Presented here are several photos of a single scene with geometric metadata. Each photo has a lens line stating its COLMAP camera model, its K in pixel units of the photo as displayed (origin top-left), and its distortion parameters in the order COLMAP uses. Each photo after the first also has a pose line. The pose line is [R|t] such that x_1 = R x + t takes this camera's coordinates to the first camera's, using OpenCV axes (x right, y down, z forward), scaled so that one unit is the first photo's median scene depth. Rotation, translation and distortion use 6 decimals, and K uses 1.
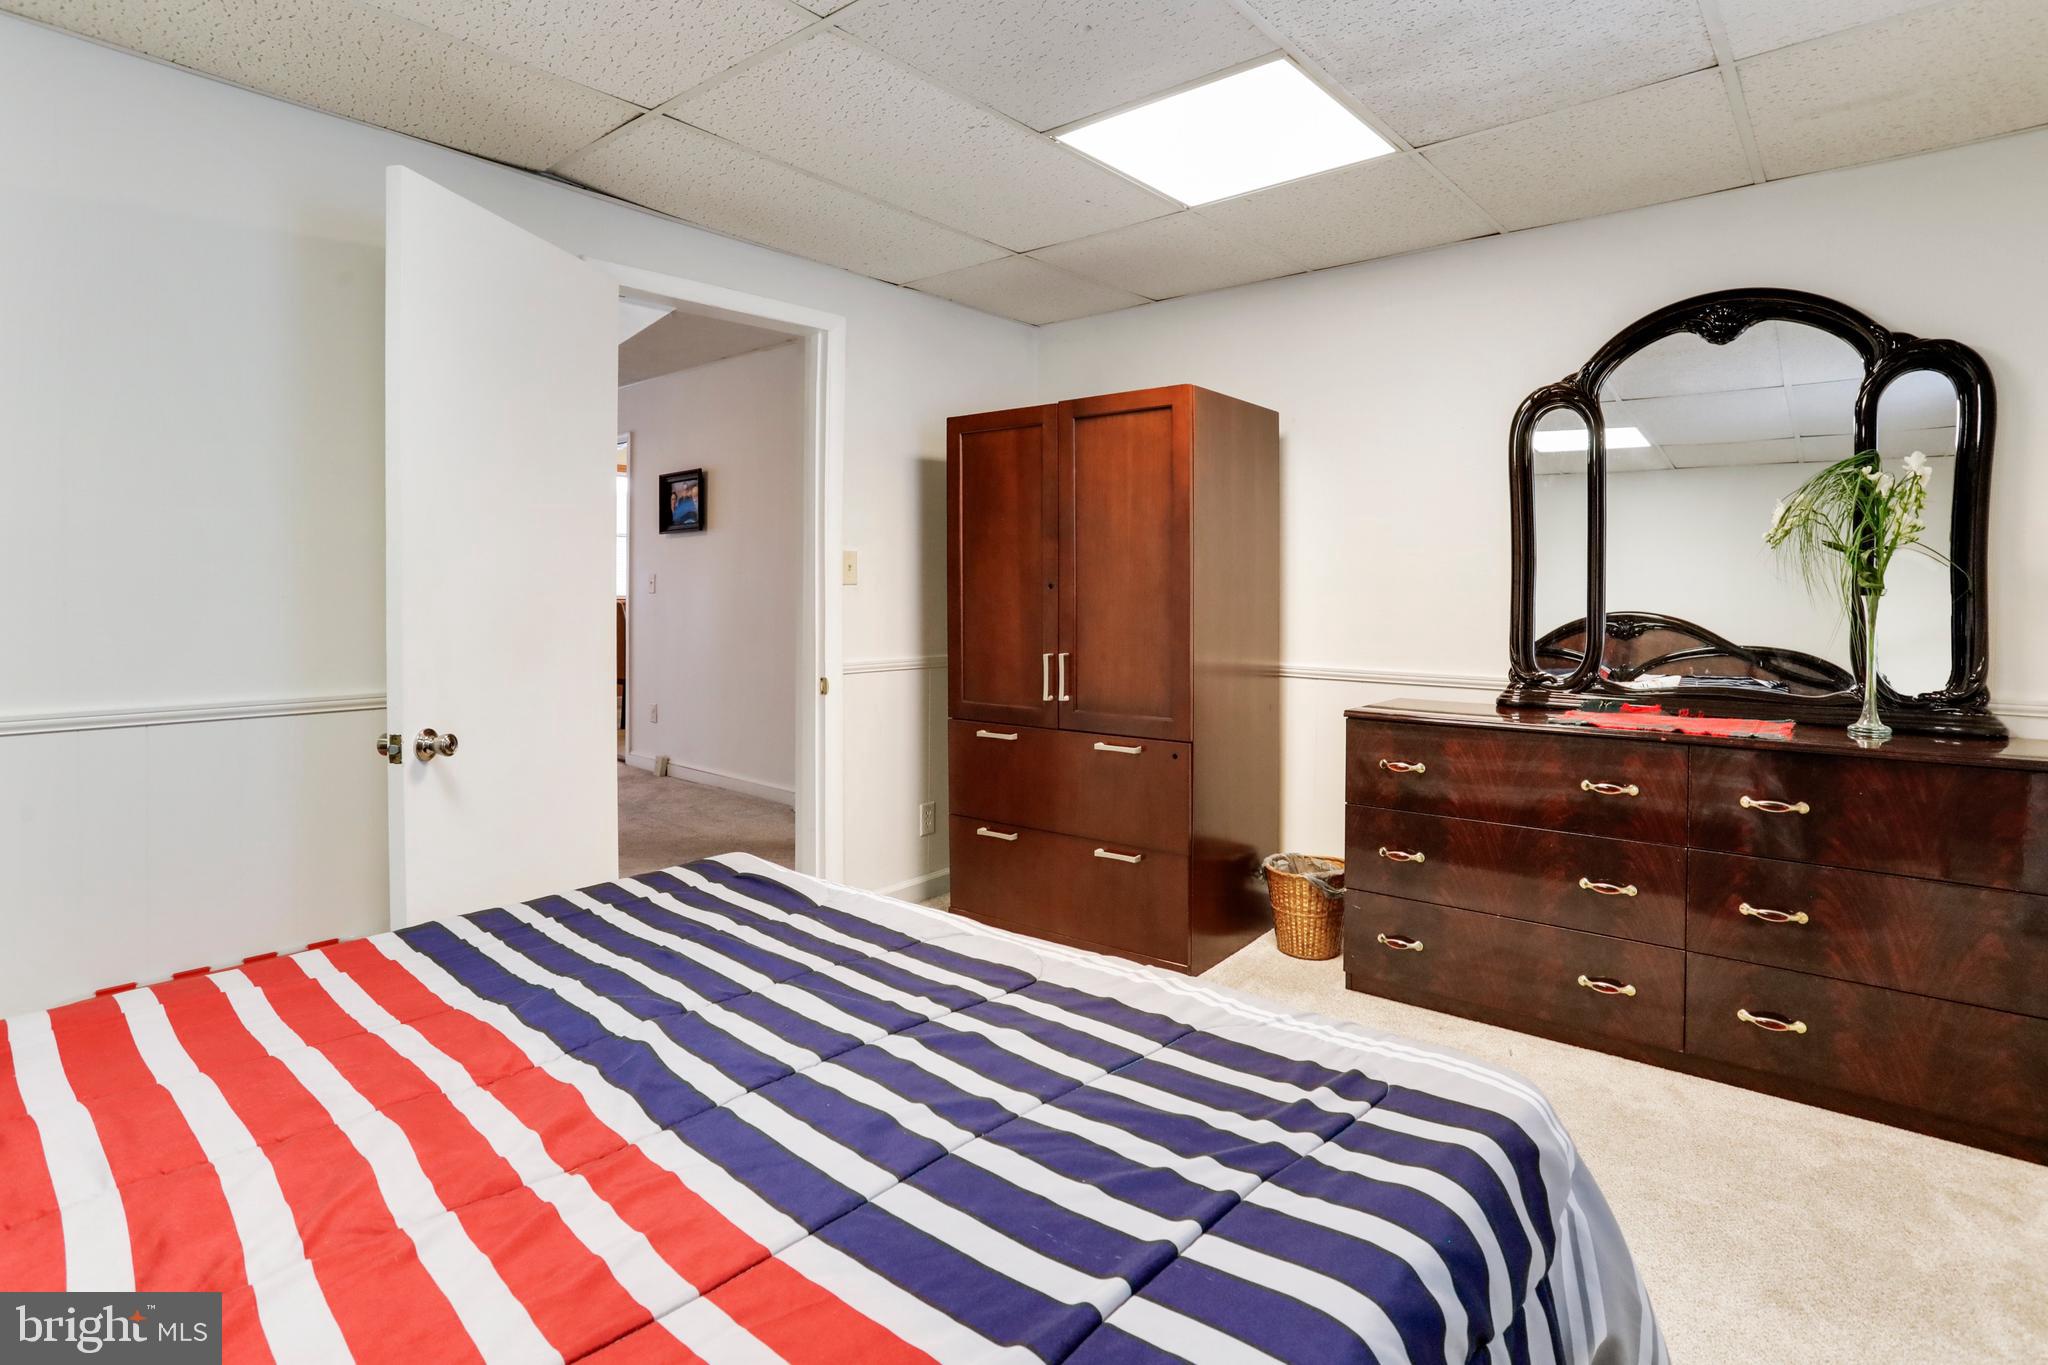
lens RADIAL K [[1025.5, 0, 1024.7], [0, 1025.5, 615.7], [0, 0, 1]] dist [-0.051490, 0.027356]
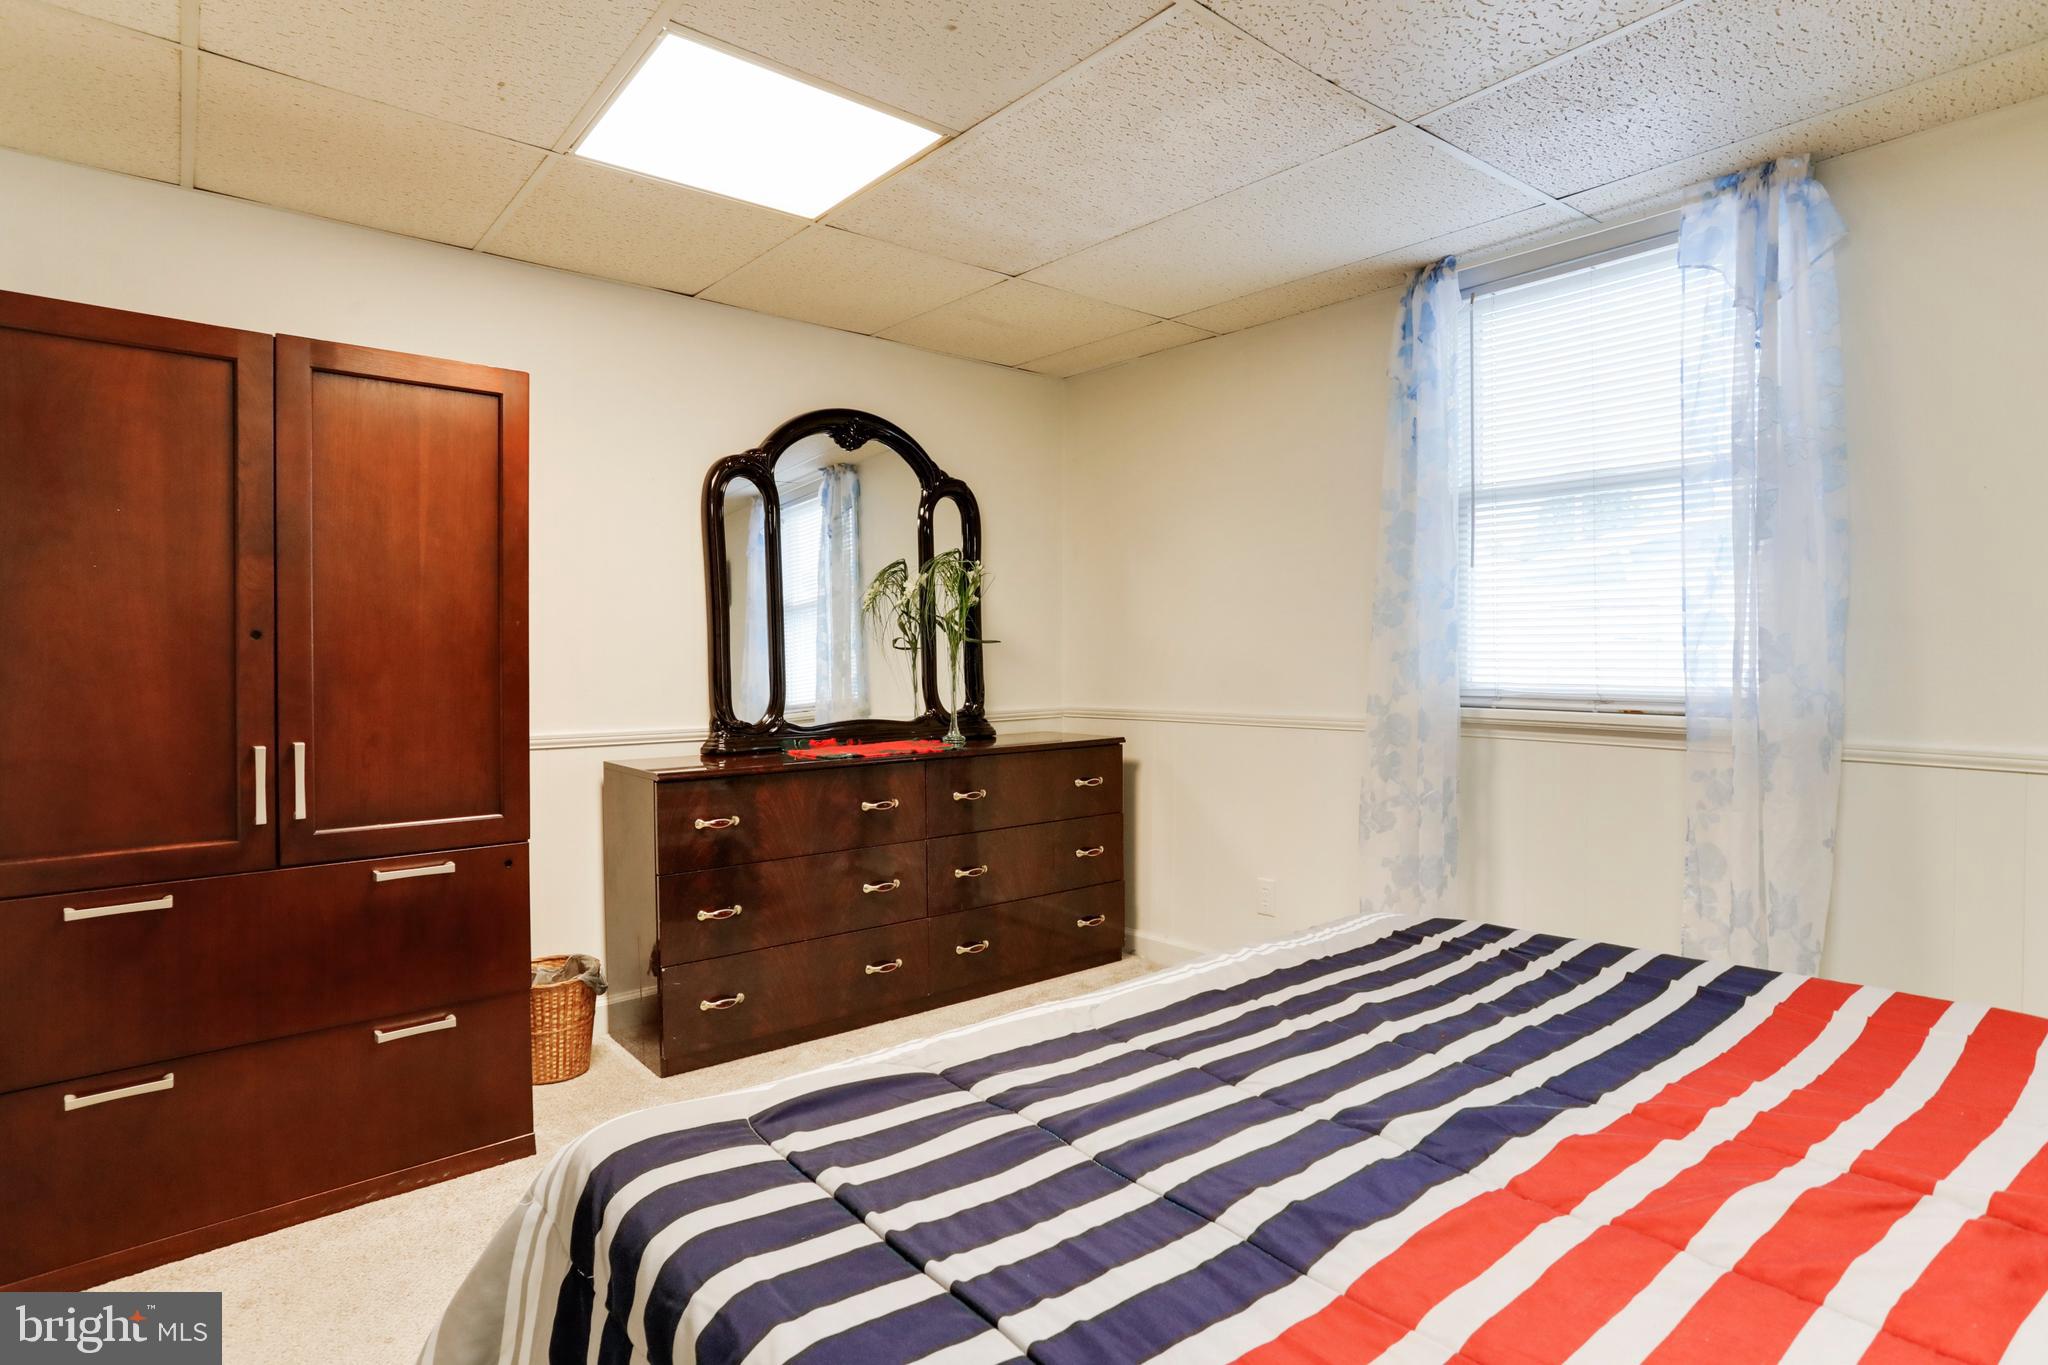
lens RADIAL K [[1100.5, 0, 1022.0], [0, 1100.5, 669.8], [0, 0, 1]] dist [-0.026867, 0.001275]
pose [[0.166165, -0.015248, 0.985980, -0.635312], [0.026746, 0.999582, 0.010951, -0.002451], [-0.985735, 0.024552, 0.166503, 0.544175]]
